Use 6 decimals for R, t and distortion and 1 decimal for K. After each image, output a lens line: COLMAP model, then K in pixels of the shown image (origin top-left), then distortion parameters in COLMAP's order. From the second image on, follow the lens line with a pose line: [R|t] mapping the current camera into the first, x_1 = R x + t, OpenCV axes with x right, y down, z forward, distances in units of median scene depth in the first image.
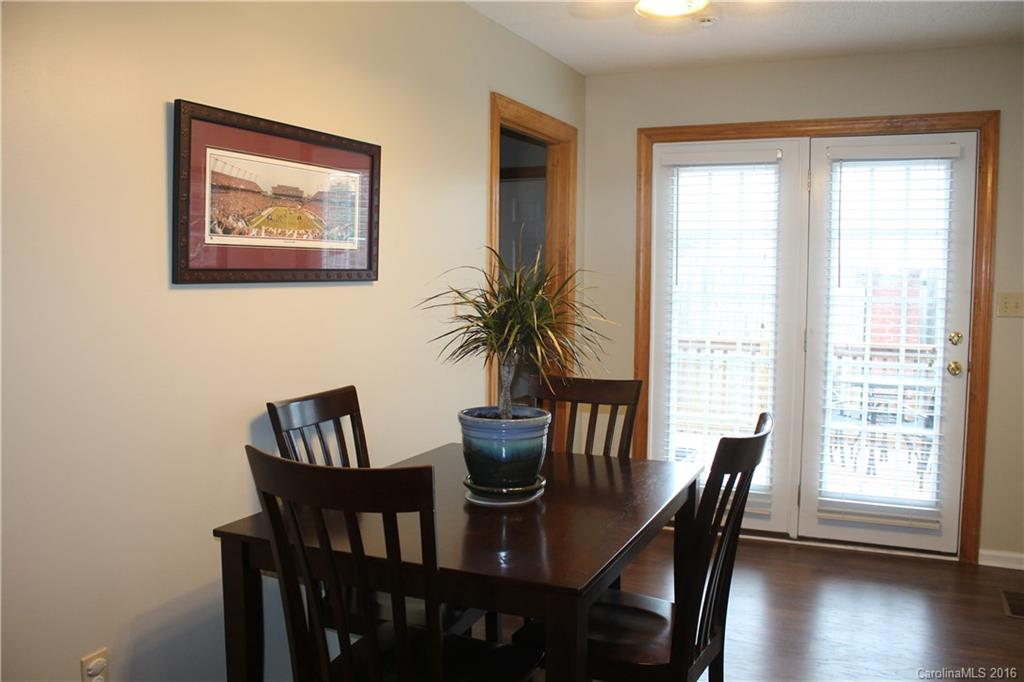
lens RADIAL K [[854.0, 0, 512.0], [0, 854.0, 341.0], [0, 0, 1]] dist [-0.127651, -0.000076]
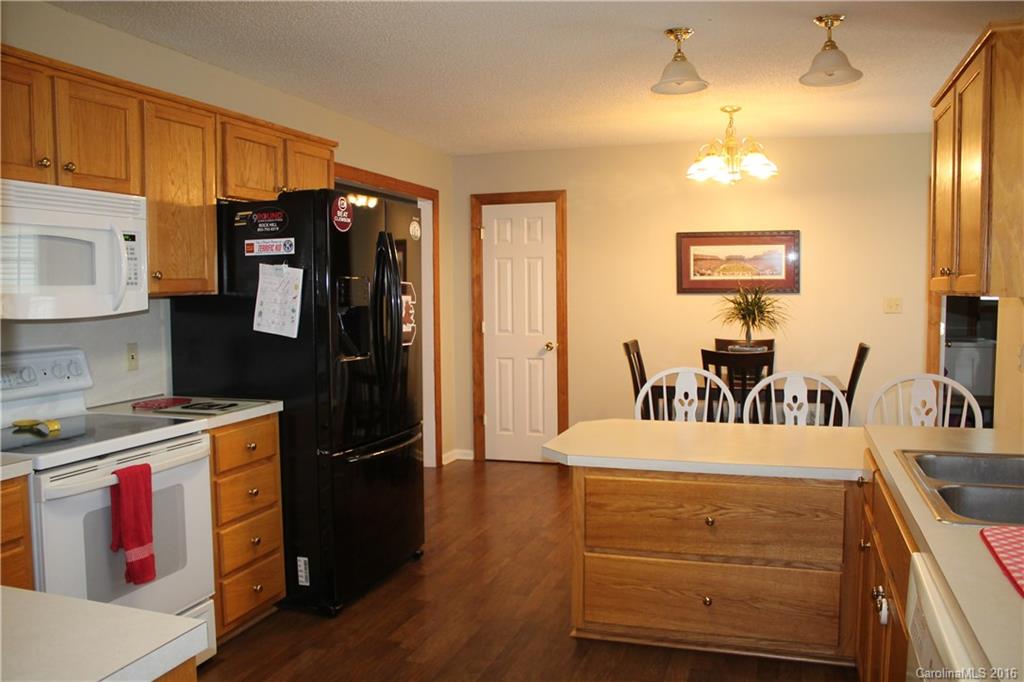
lens RADIAL K [[854.0, 0, 512.0], [0, 854.0, 341.0], [0, 0, 1]] dist [-0.127651, -0.000076]
pose [[0.112420, 0.048399, -0.992481, 2.304641], [-0.069189, 0.996770, 0.040771, 0.018188], [0.991249, 0.064085, 0.115406, 0.052844]]
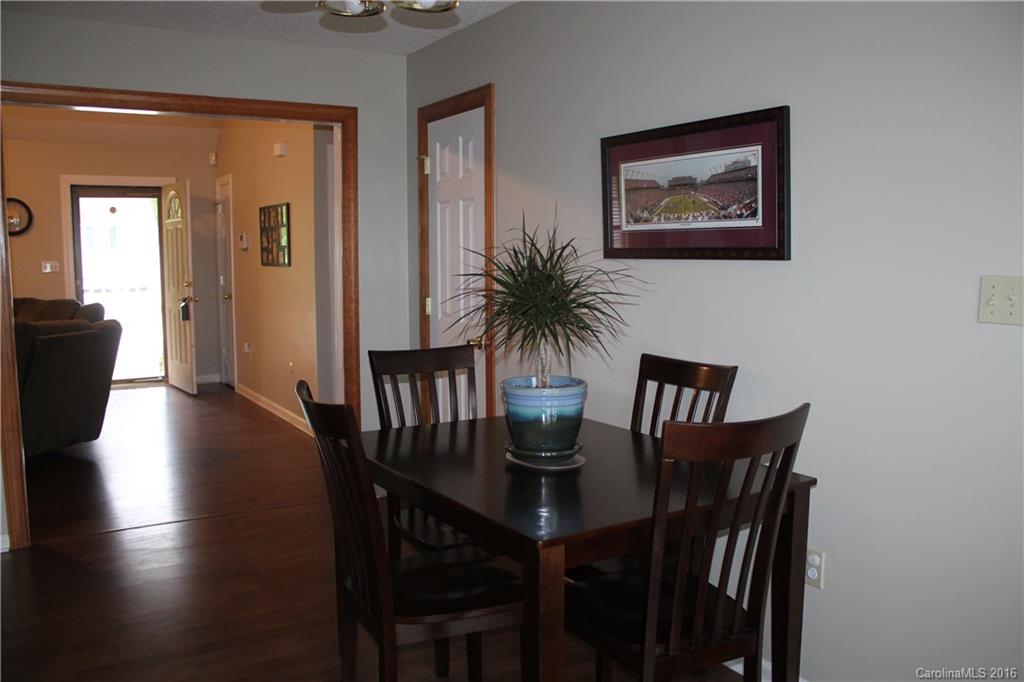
lens RADIAL K [[854.0, 0, 512.0], [0, 854.0, 341.0], [0, 0, 1]] dist [-0.127651, -0.000076]
pose [[-0.561752, 0.079339, -0.823493, 0.884638], [-0.066973, 0.987763, 0.140851, -0.112745], [0.824591, 0.134275, -0.549564, 1.541754]]
